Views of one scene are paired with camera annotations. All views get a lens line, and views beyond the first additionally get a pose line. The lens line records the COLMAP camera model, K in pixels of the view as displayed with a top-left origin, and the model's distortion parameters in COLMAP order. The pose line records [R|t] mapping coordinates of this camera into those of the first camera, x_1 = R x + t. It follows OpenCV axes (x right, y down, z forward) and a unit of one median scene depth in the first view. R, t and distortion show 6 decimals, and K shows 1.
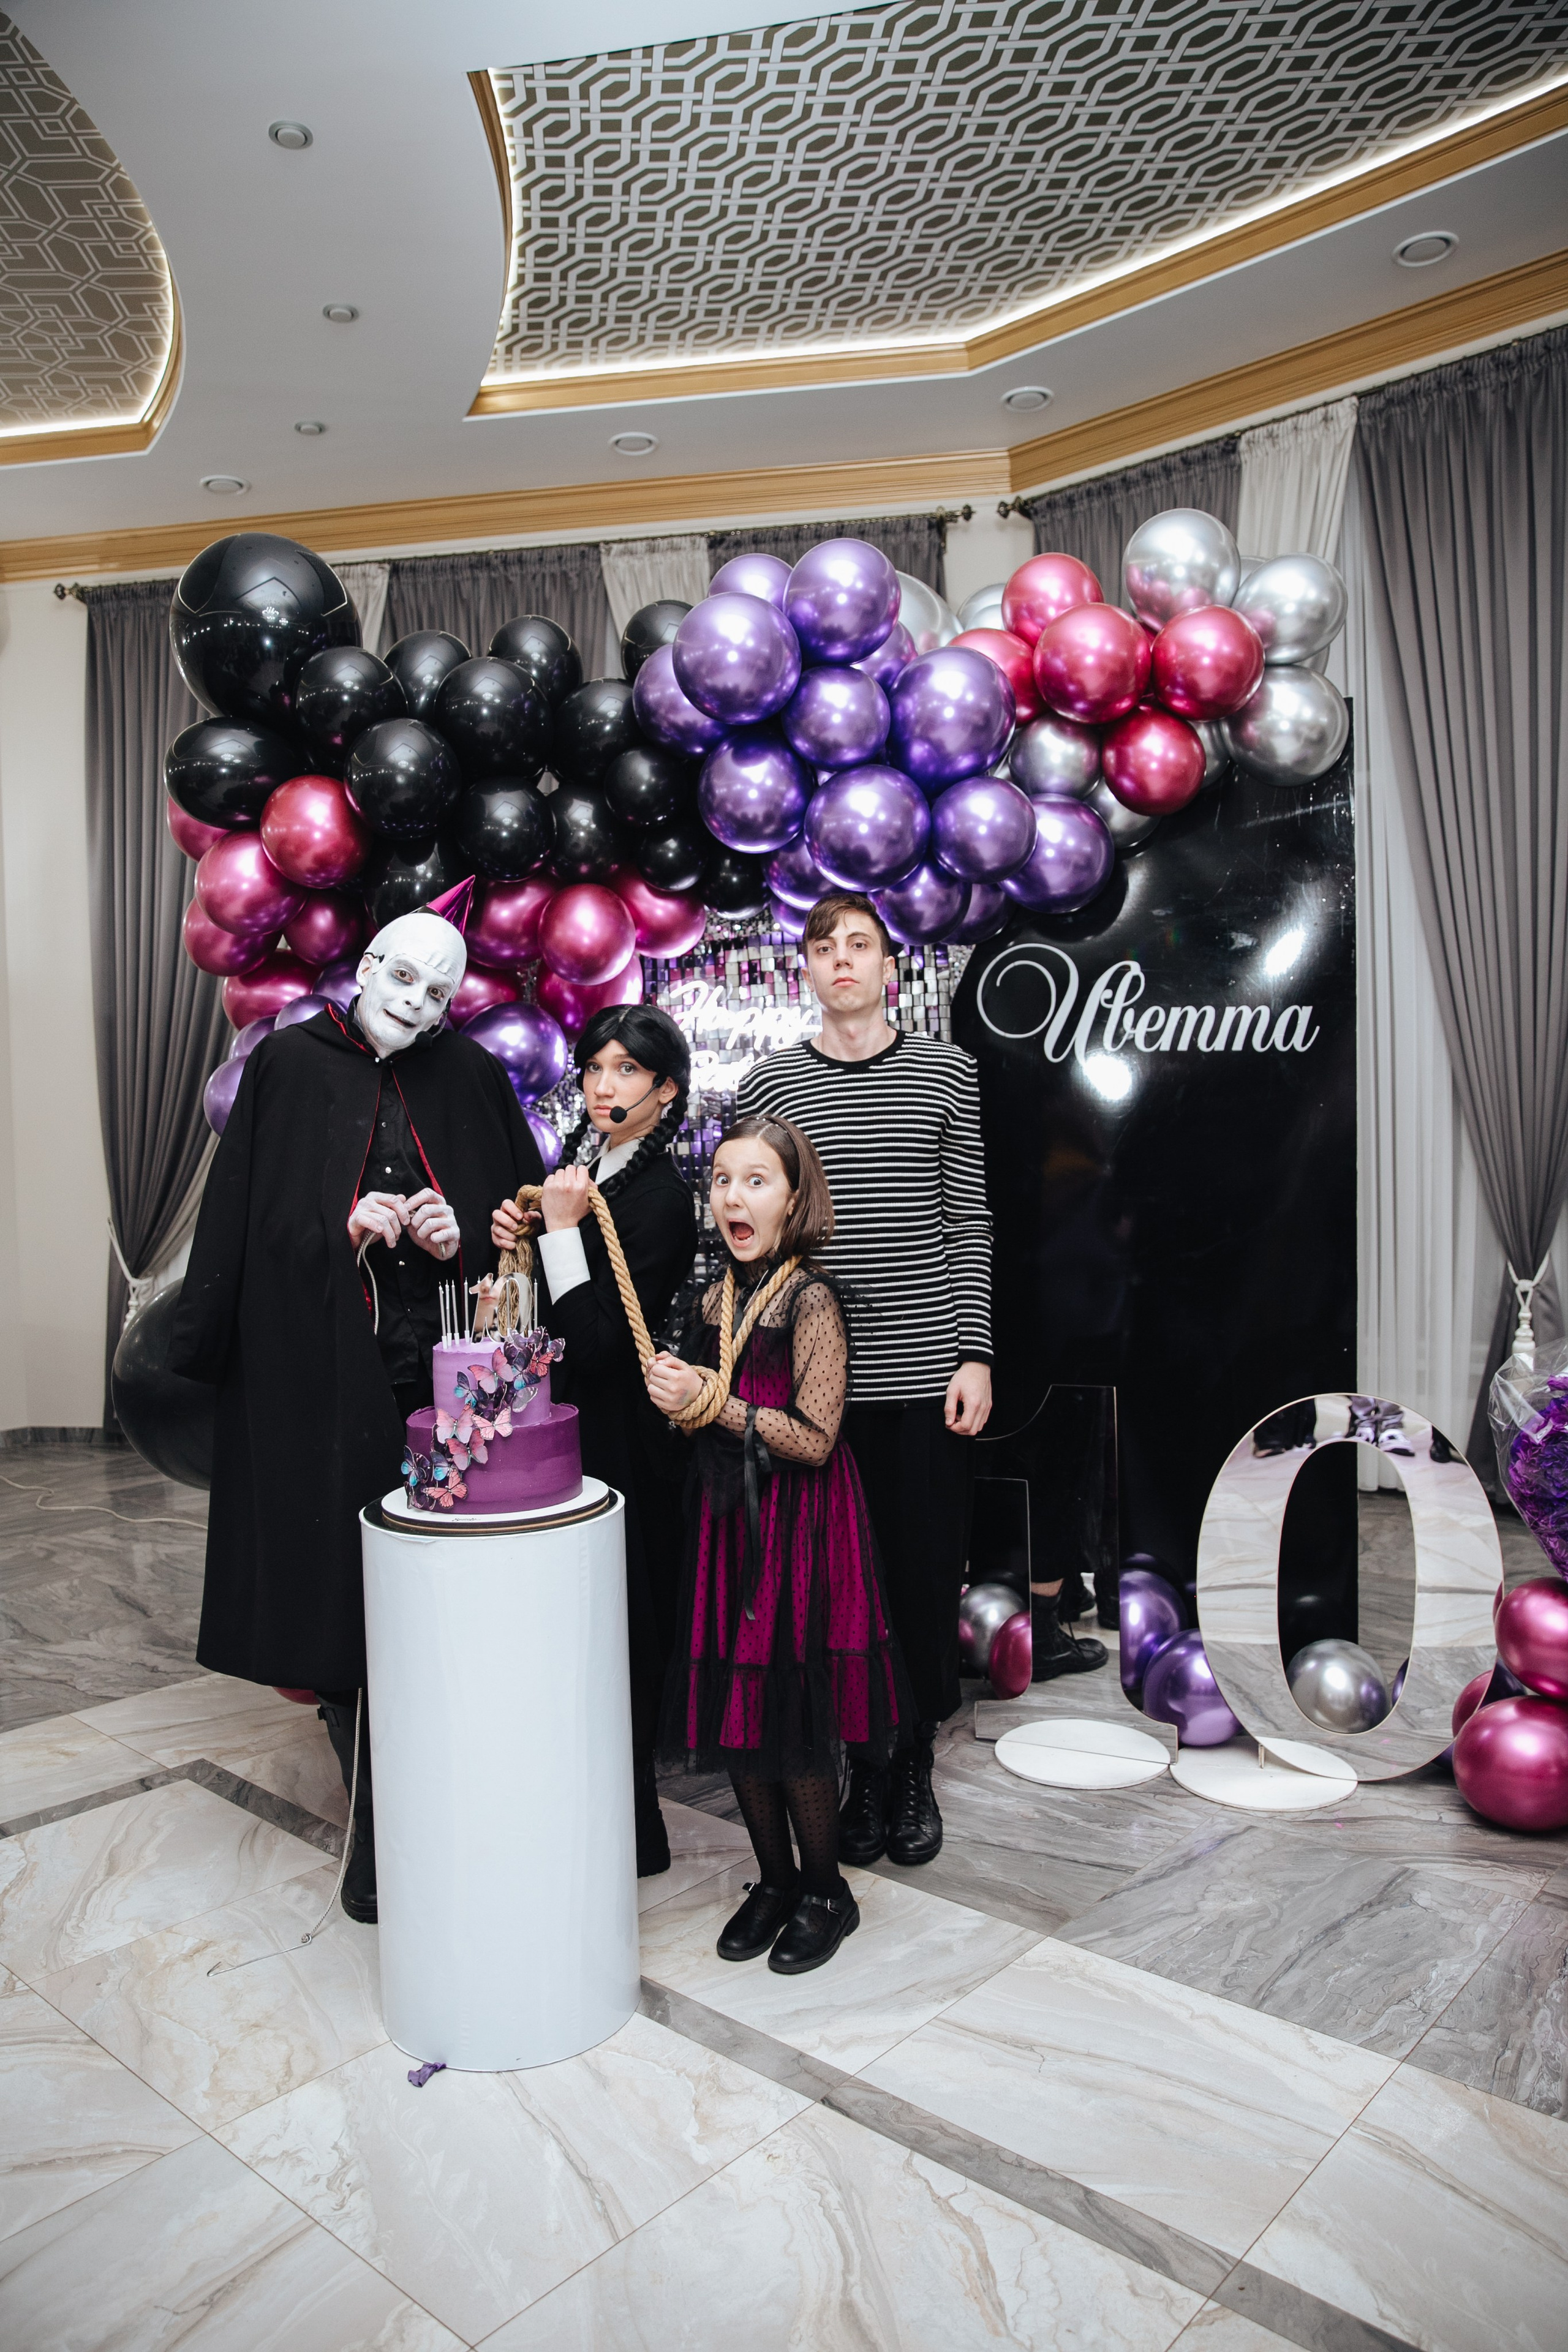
lens RADIAL K [[1667.8, 0, 784.0], [0, 1667.8, 1176.0], [0, 0, 1]] dist [-0.097048, 0.093701]
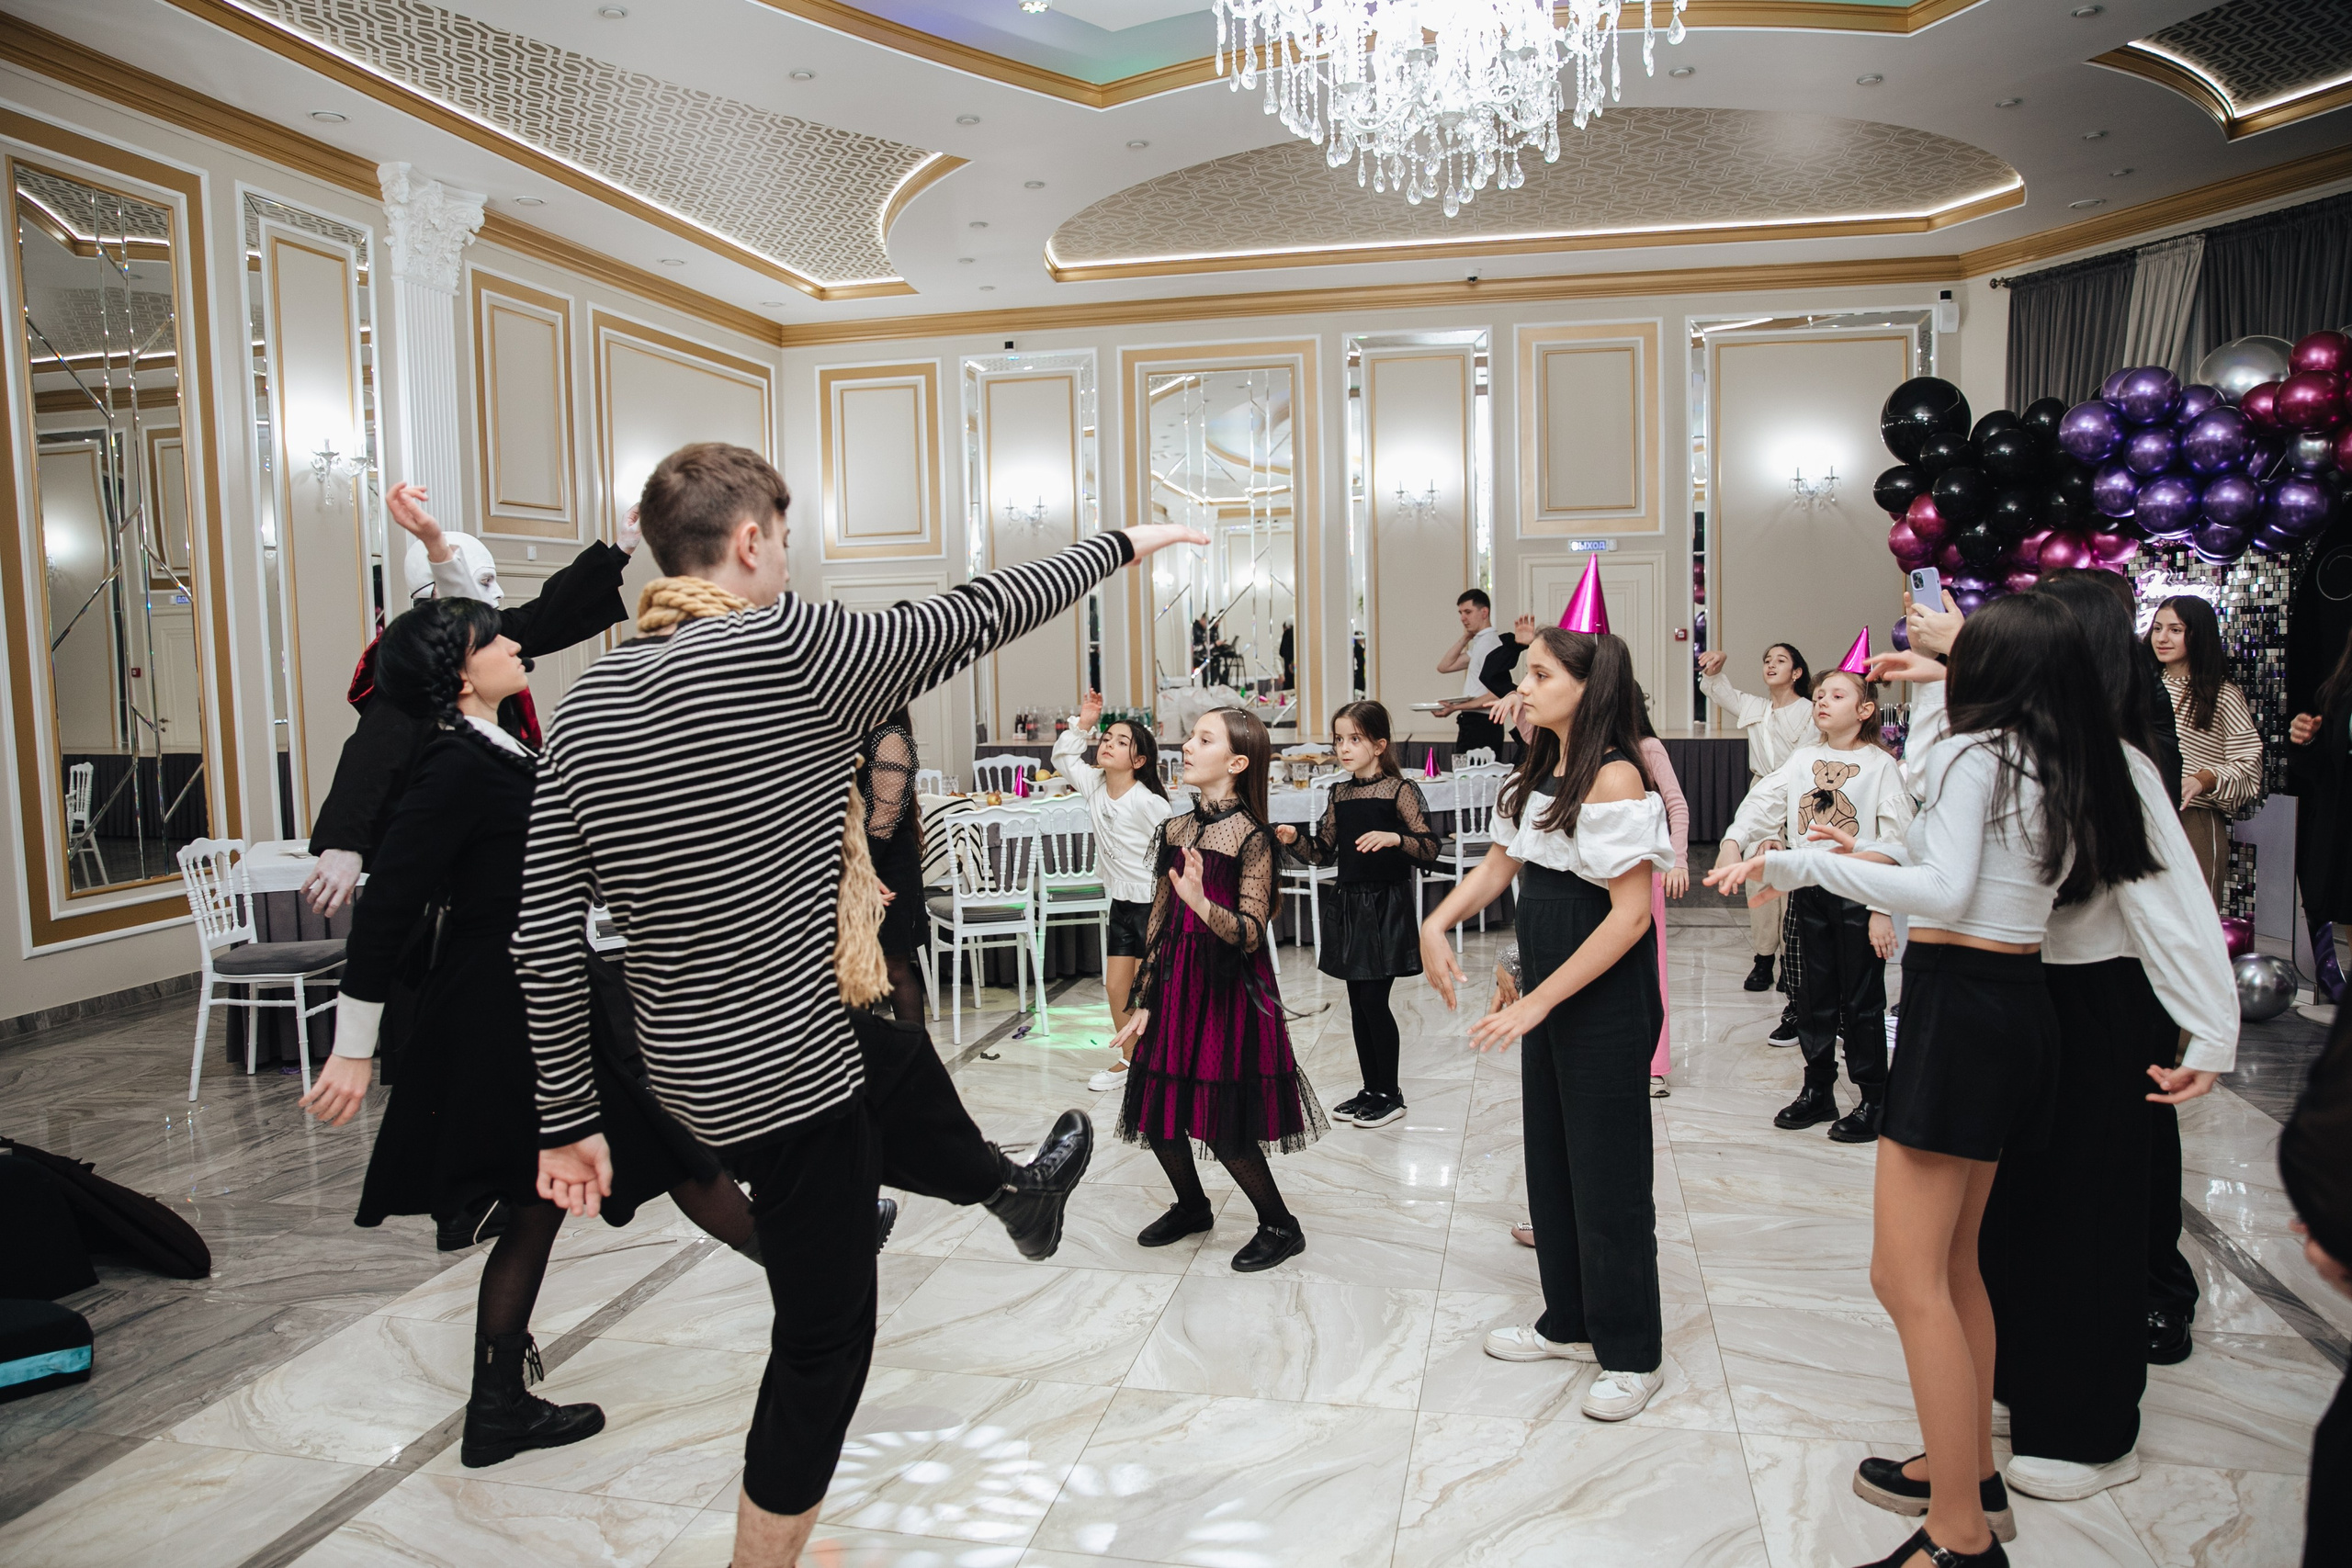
lens RADIAL K [[1667.6, 0, 1176.0], [0, 1667.6, 784.0], [0, 0, 1]] dist [-0.097048, 0.093701]
pose [[0.508305, 0.085009, -0.856971, 1.093553], [-0.003780, 0.995327, 0.096491, -0.054901], [0.861169, -0.045807, 0.506251, -0.994736]]
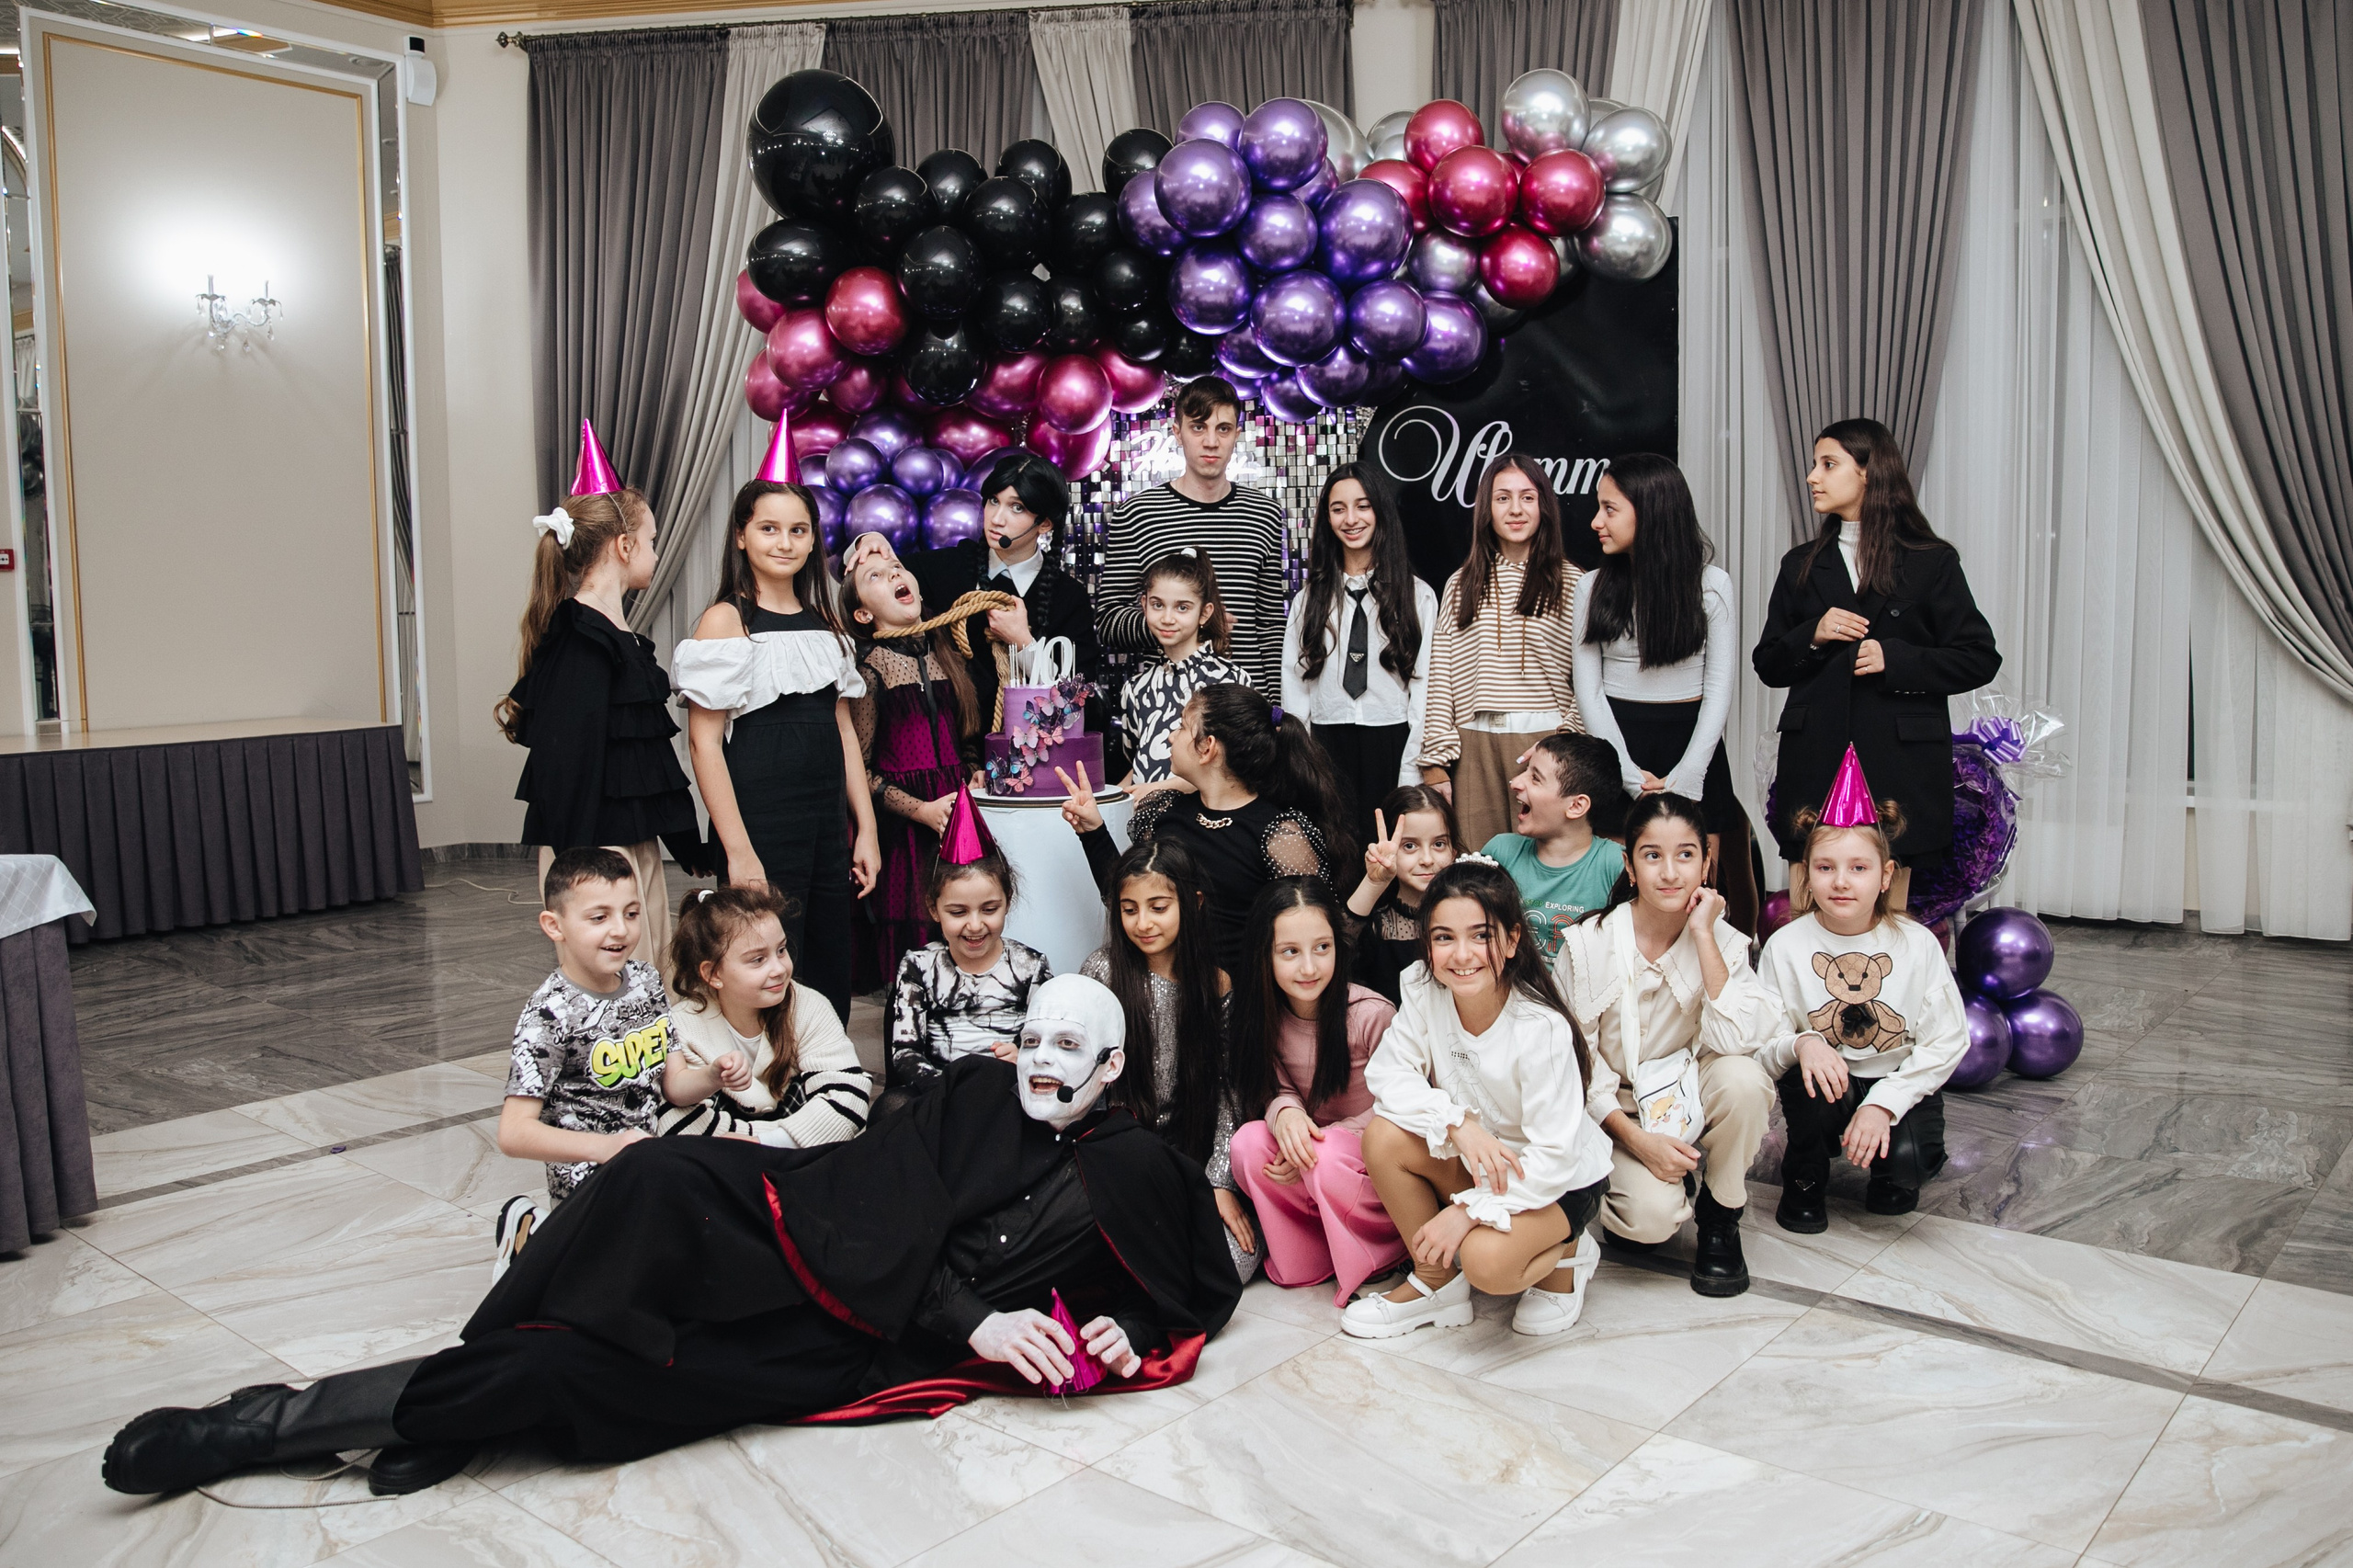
lens RADIAL K [[1948.0, 0, 1209.6], [0, 1948.0, 745.0], [0, 0, 1]] dist [-0.117228, 0.115718]
pose [[0.999264, 0.011064, 0.036719, -0.067293], [-0.012925, 0.998624, 0.050831, 0.046592], [-0.036106, -0.051268, 0.998032, -0.500810]]
